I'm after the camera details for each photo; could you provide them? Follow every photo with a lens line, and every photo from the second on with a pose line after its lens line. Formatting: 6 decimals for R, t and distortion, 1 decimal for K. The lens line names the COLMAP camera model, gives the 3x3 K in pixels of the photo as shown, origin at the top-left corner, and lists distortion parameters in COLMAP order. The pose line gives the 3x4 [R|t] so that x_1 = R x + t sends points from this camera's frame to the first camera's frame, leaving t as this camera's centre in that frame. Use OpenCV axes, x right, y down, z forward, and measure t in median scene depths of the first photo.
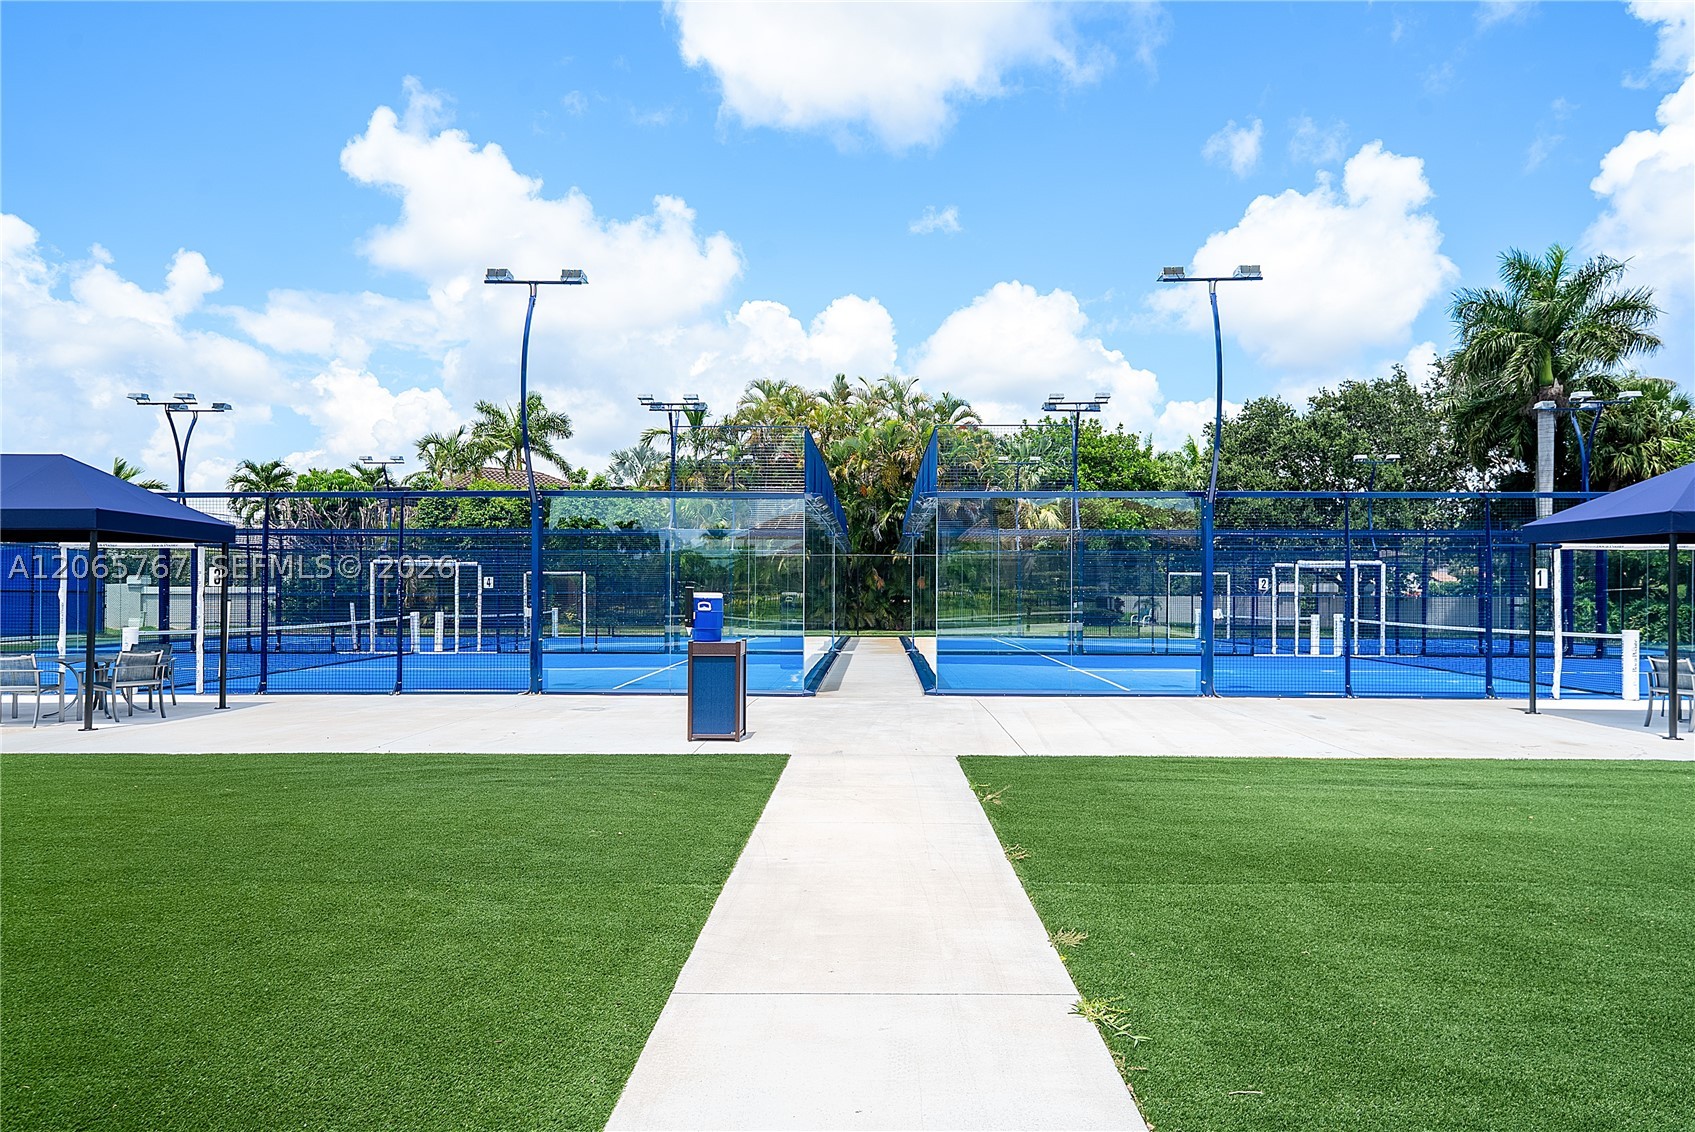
lens RADIAL K [[1133.7, 0, 848.6], [0, 1133.7, 572.2], [0, 0, 1]] dist [0.005254, 0.001864]
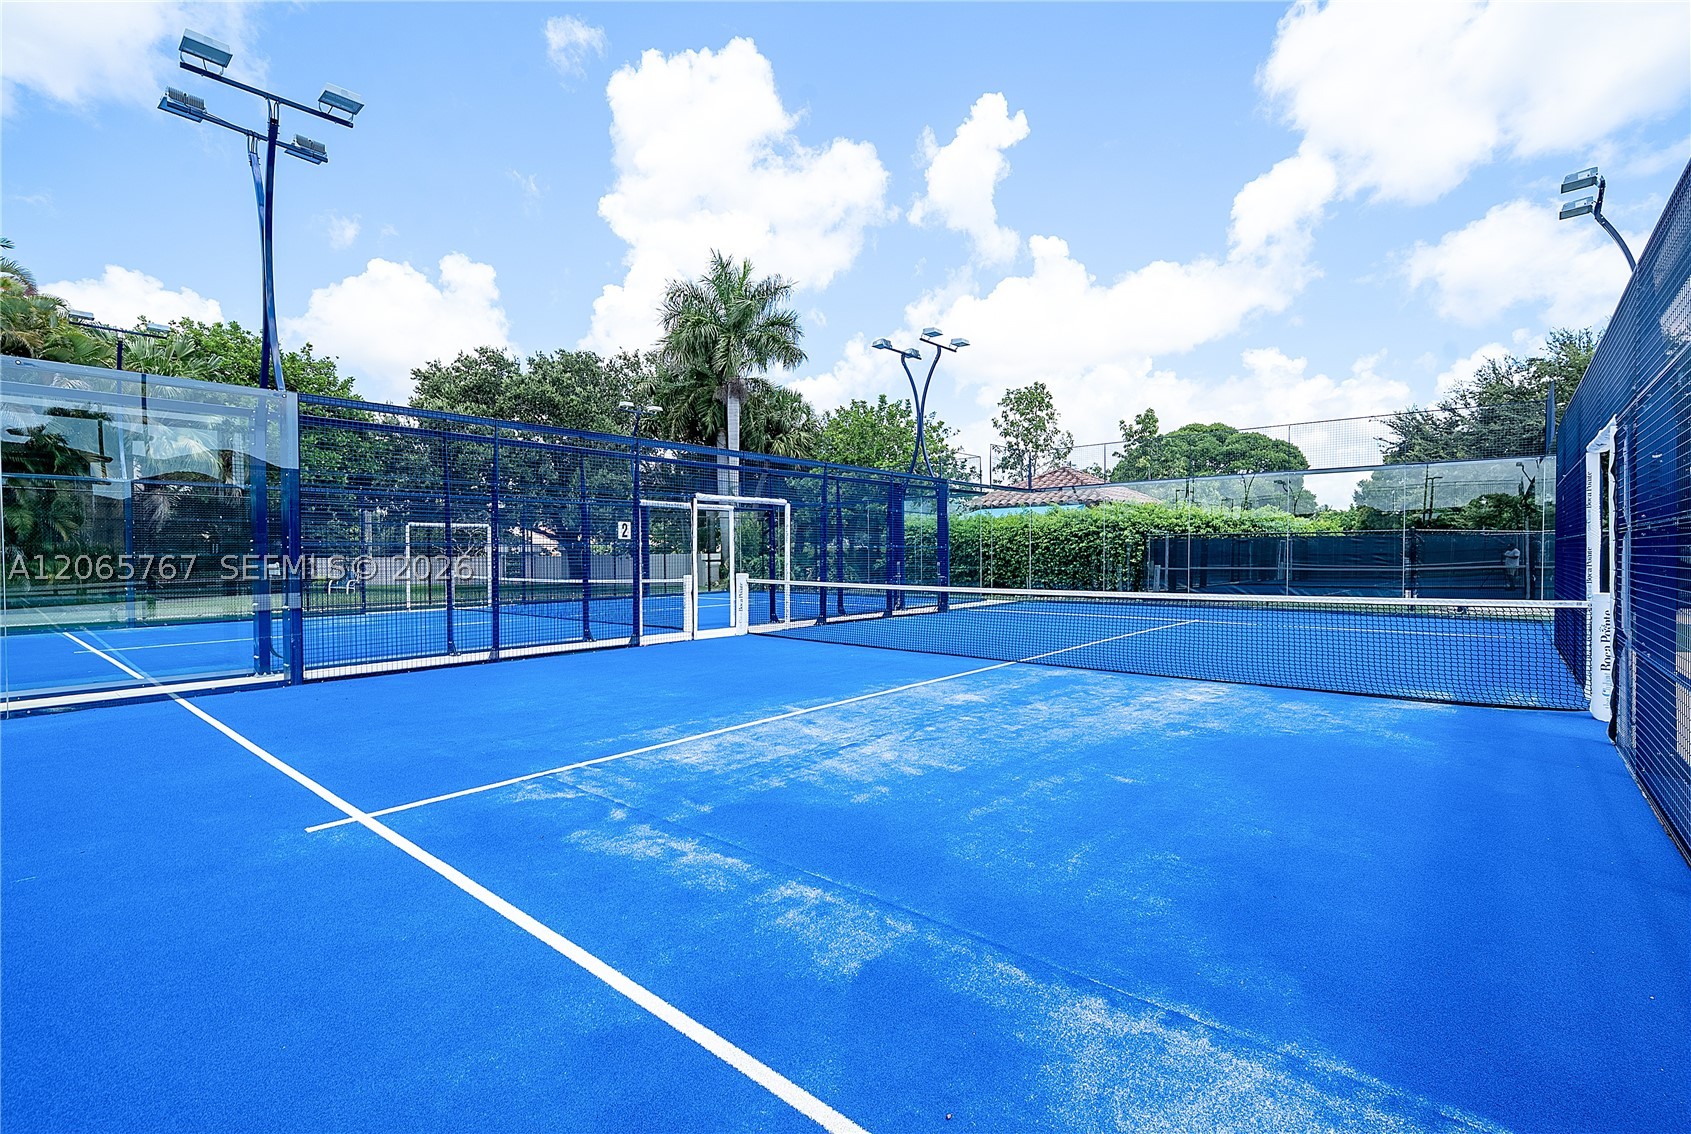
lens RADIAL K [[767.2, 0, 844.4], [0, 767.2, 562.6], [0, 0, 1]] dist [0.001932, 0.000000]
pose [[0.628838, -0.015341, 0.777385, 0.057862], [-0.004389, 0.999719, 0.023279, 0.012411], [-0.777524, -0.018051, 0.628594, 0.400816]]
